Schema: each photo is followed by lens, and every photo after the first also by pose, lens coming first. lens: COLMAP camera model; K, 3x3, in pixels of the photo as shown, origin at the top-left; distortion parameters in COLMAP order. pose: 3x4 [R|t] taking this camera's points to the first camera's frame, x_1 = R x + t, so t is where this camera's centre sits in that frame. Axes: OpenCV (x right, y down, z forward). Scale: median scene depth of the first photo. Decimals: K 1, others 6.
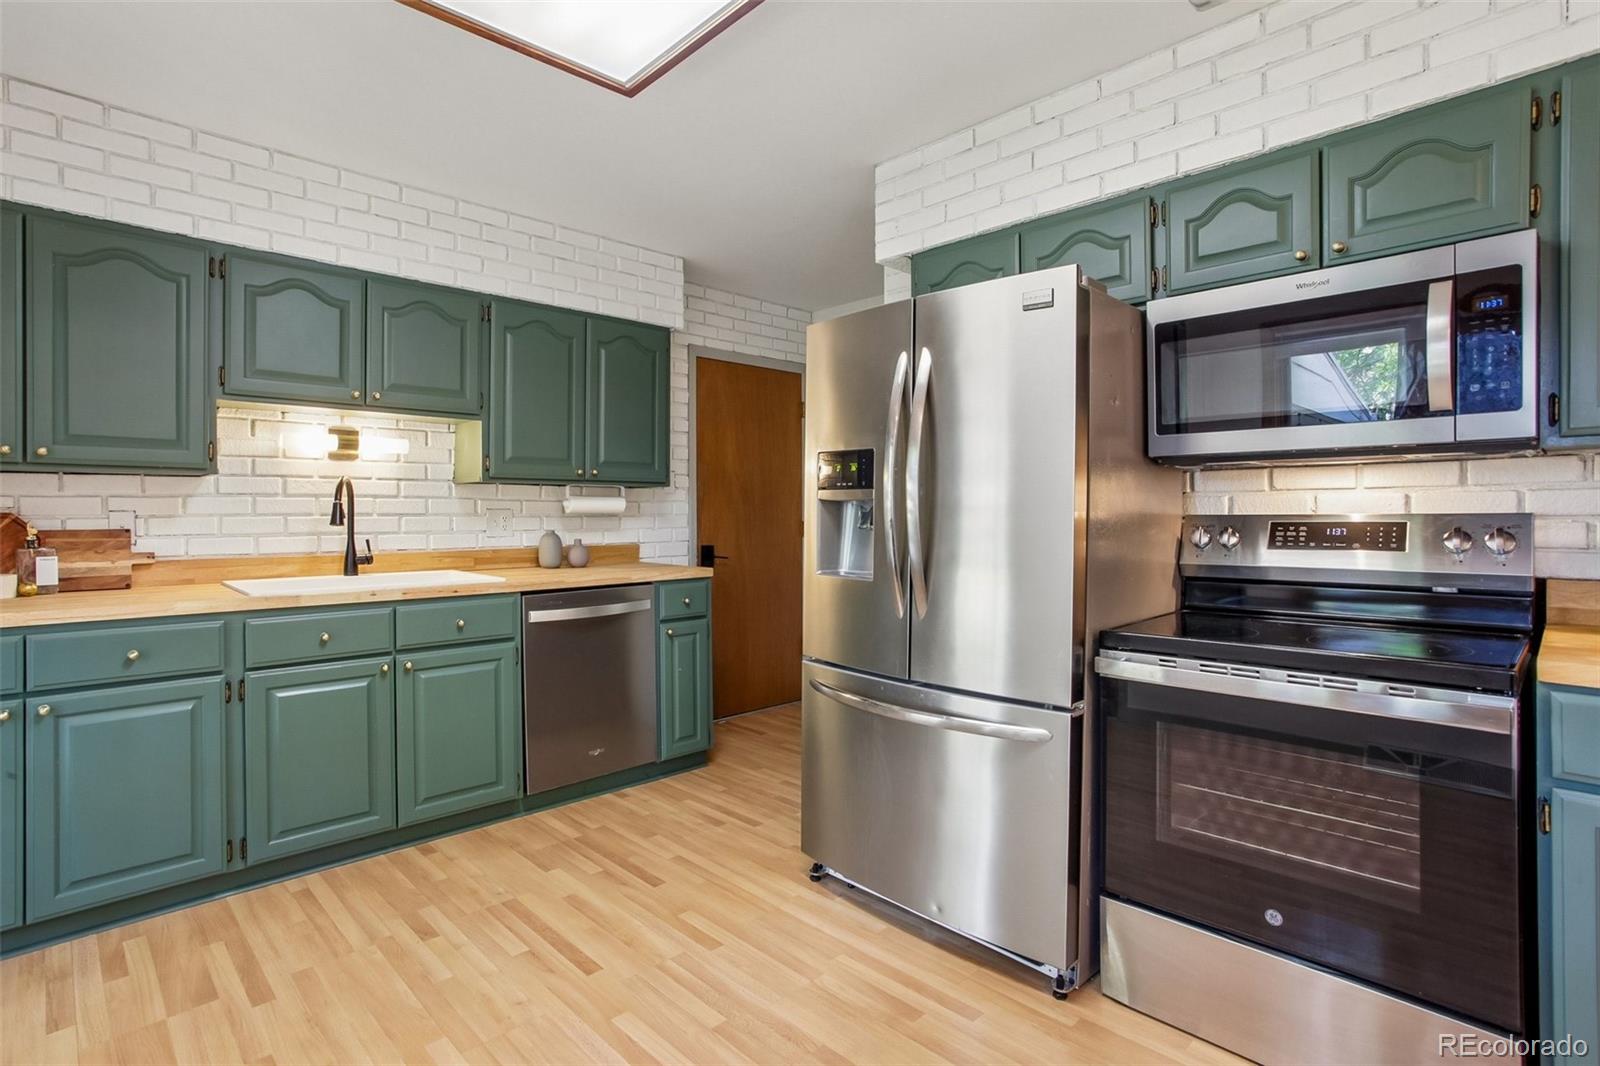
lens RADIAL K [[789.1, 0, 792.4], [0, 789.1, 516.5], [0, 0, 1]] dist [-0.052322, 0.021907]
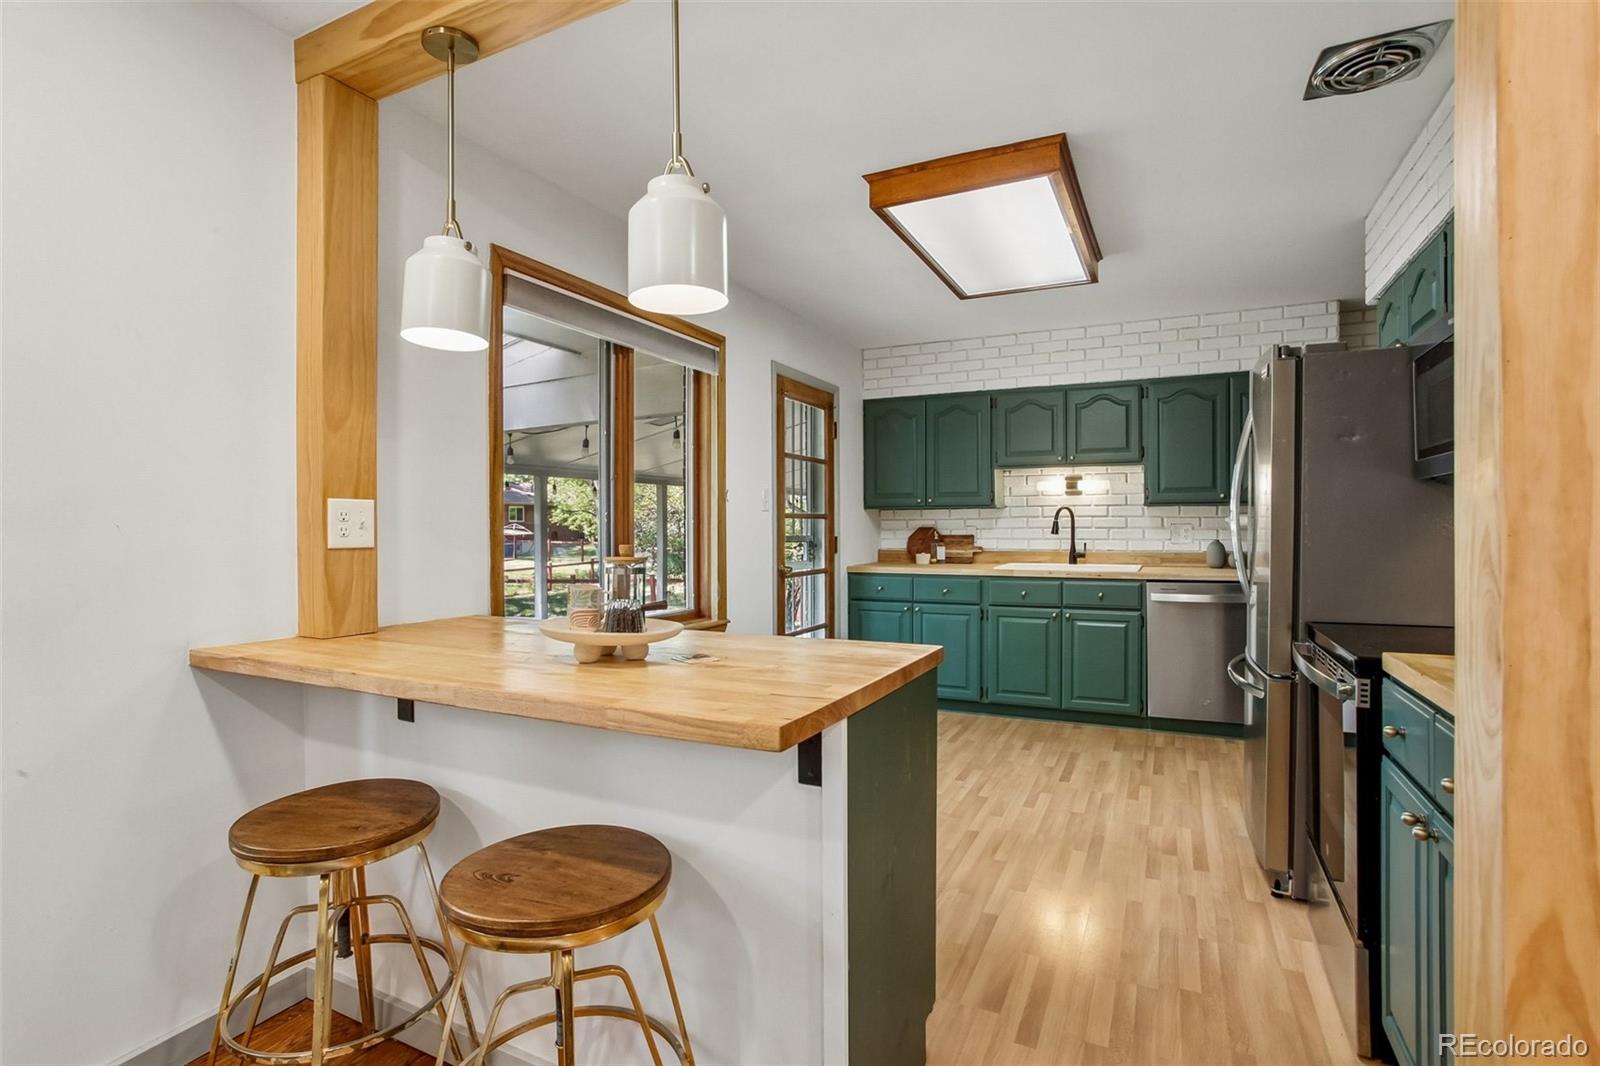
lens RADIAL K [[789.1, 0, 791.9], [0, 789.1, 527.9], [0, 0, 1]] dist [-0.052322, 0.021907]
pose [[0.337286, 0.001573, -0.941401, 0.877010], [-0.000511, 0.999999, 0.001488, -0.004723], [0.941402, -0.000021, 0.337286, -0.149398]]
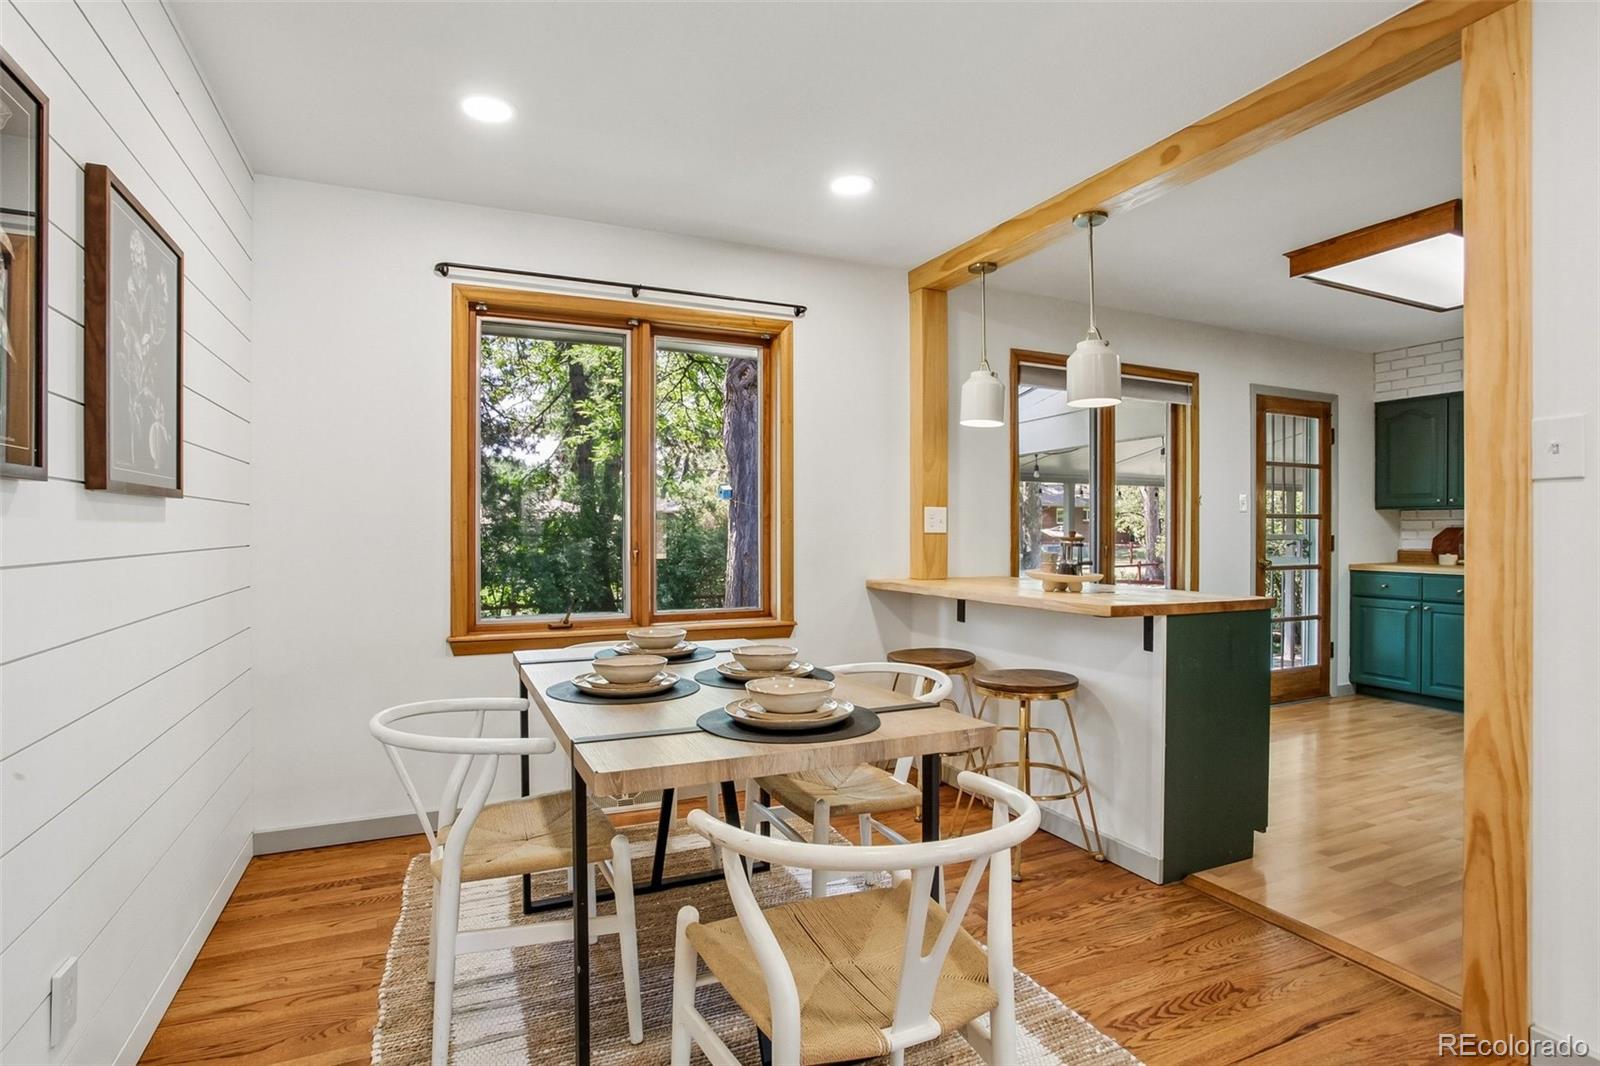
lens RADIAL K [[789.1, 0, 778.7], [0, 789.1, 538.4], [0, 0, 1]] dist [-0.052322, 0.021907]
pose [[-0.340657, 0.010795, -0.940126, 1.450073], [-0.006357, 0.999885, 0.013785, 0.007551], [0.940166, 0.010672, -0.340549, -0.078680]]
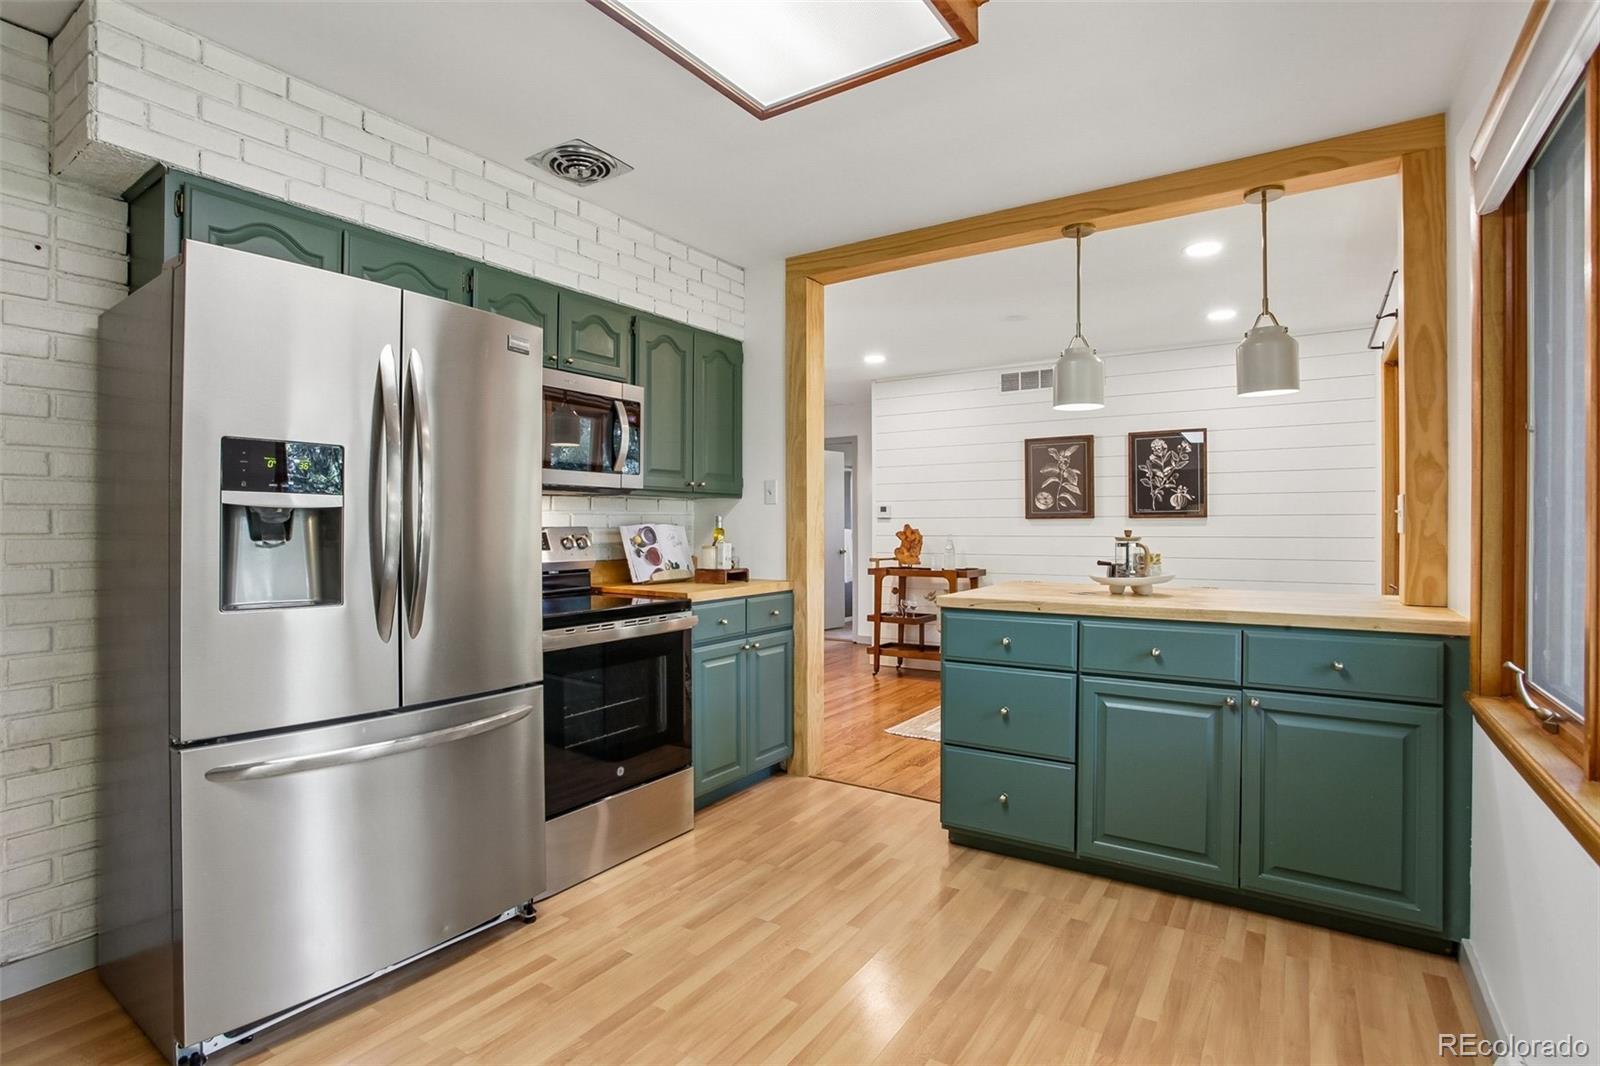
lens RADIAL K [[789.1, 0, 784.8], [0, 789.1, 528.3], [0, 0, 1]] dist [-0.052322, 0.021907]
pose [[-0.197732, 0.000959, 0.980256, -0.628222], [0.008120, 0.999967, 0.000660, 0.002177], [-0.980222, 0.008090, -0.197734, 0.566699]]
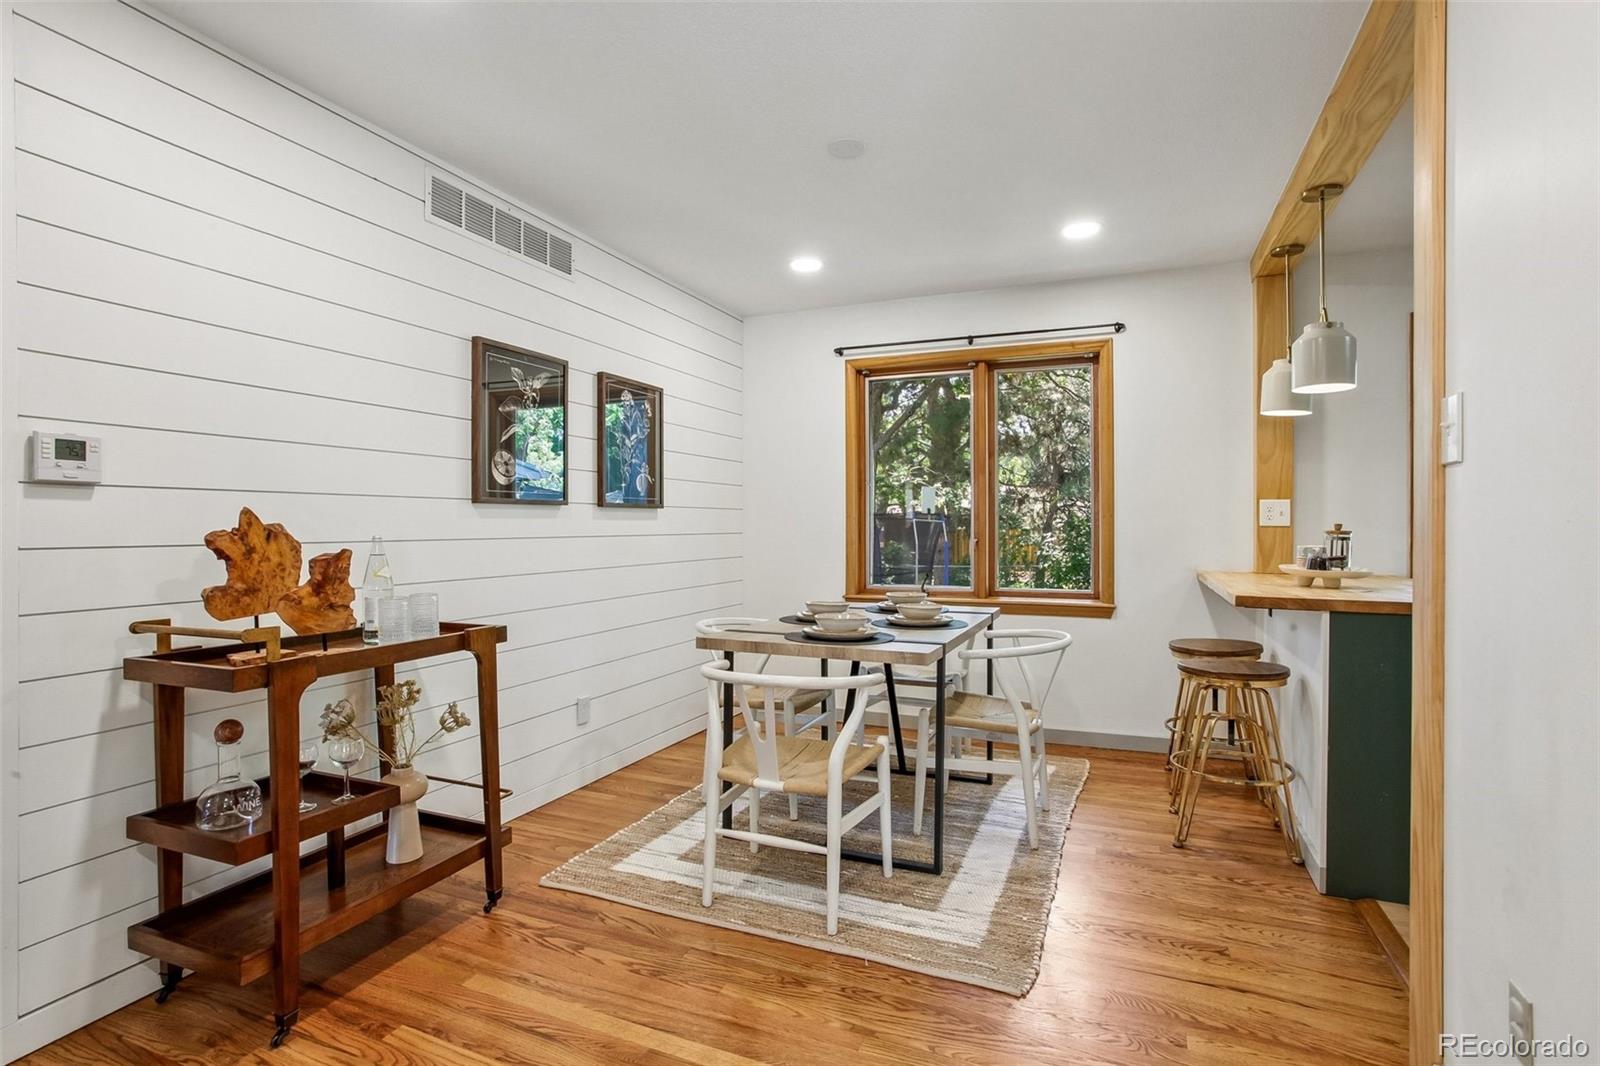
lens RADIAL K [[789.1, 0, 802.1], [0, 789.1, 527.6], [0, 0, 1]] dist [-0.052322, 0.021907]
pose [[-0.917900, 0.003233, -0.396799, 1.325841], [-0.001990, 0.999917, 0.012750, 0.002264], [0.396807, 0.012493, -0.917817, 0.606527]]
